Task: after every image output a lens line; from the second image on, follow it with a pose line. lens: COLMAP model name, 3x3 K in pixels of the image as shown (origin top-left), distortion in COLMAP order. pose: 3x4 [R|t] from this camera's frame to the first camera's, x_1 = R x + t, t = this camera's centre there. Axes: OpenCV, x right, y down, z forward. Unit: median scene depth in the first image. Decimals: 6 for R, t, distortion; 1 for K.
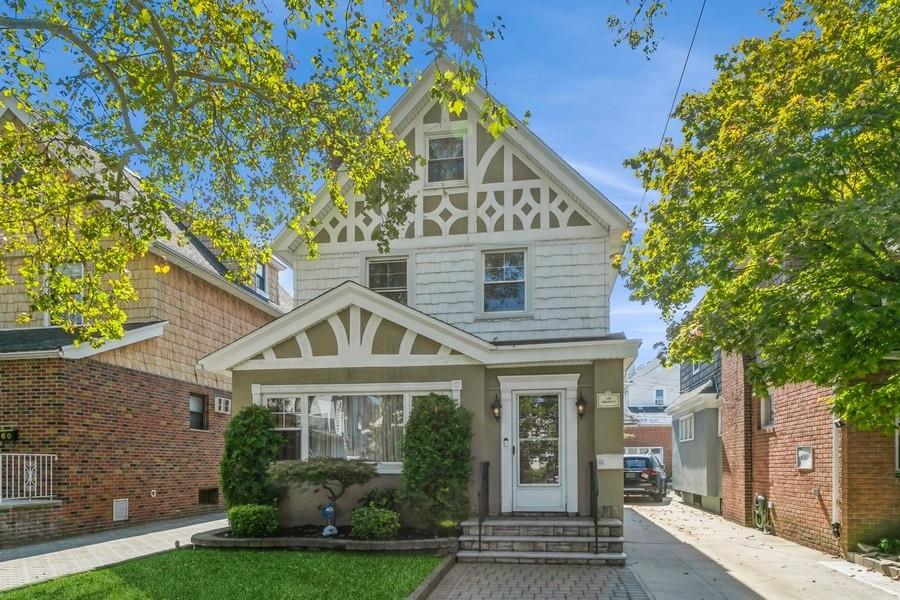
lens RADIAL K [[630.0, 0, 452.7], [0, 630.0, 472.1], [0, 0, 1]] dist [0.001418, 0.001501]
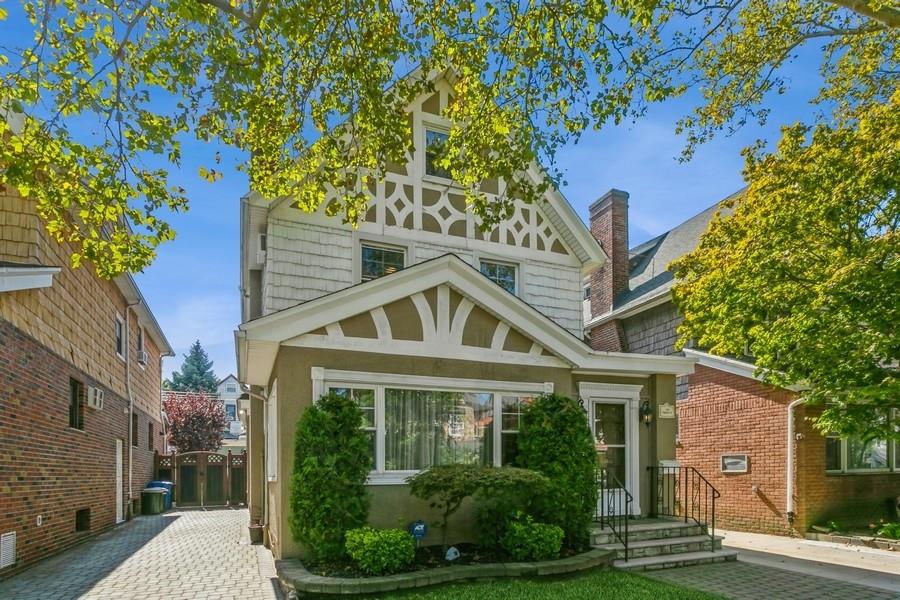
lens RADIAL K [[501.5, 0, 445.8], [0, 501.5, 482.3], [0, 0, 1]] dist [-0.002396, -0.000732]
pose [[0.855310, -0.021425, 0.517674, -0.508103], [0.018910, 0.999770, 0.010135, -0.005613], [-0.517772, 0.001121, 0.855518, 0.421810]]
